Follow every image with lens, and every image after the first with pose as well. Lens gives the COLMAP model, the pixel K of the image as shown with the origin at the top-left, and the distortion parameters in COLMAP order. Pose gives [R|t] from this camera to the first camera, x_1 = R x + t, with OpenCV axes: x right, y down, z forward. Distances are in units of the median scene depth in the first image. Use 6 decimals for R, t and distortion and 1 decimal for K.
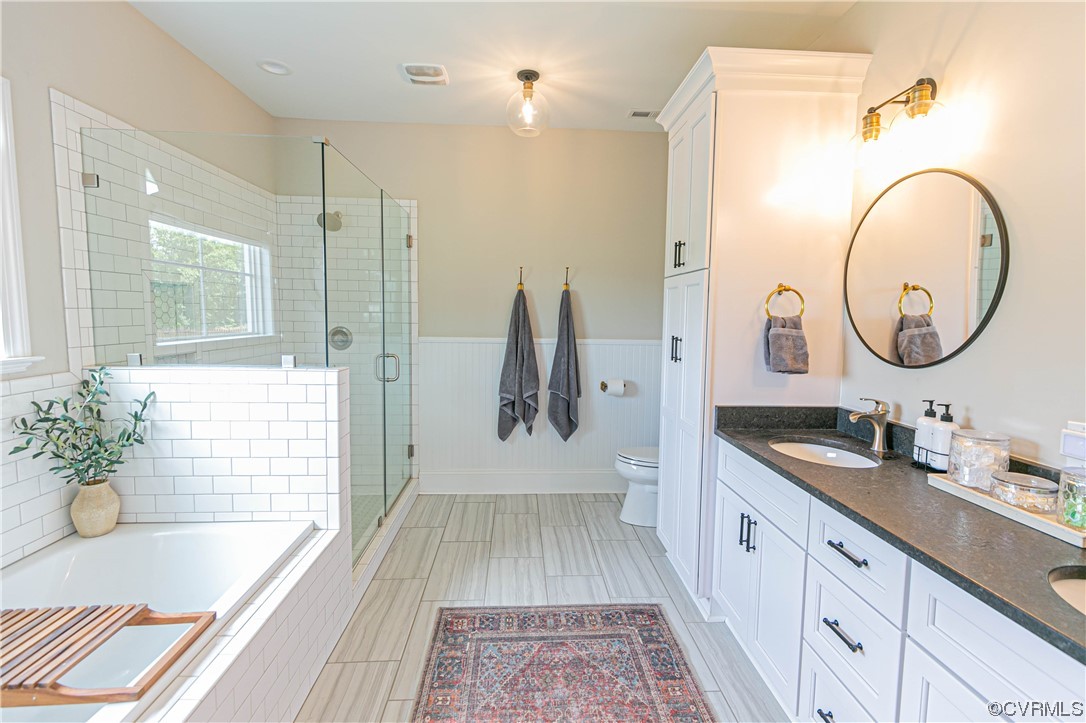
lens RADIAL K [[495.0, 0, 550.4], [0, 495.0, 354.1], [0, 0, 1]] dist [0.002307, -0.000383]
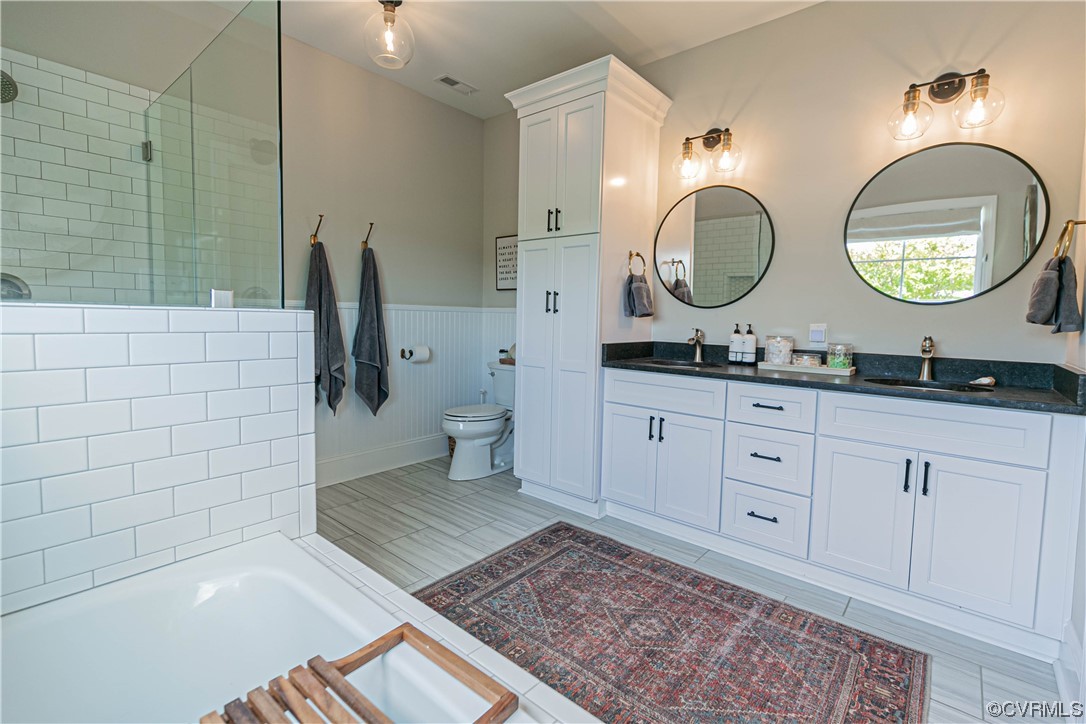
lens RADIAL K [[493.6, 0, 547.3], [0, 493.6, 350.7], [0, 0, 1]] dist [0.013373, 0.000038]
pose [[0.687003, -0.052285, 0.724771, -0.646082], [0.049903, 0.998448, 0.024725, 0.080015], [-0.724939, 0.019182, 0.688546, 0.228292]]
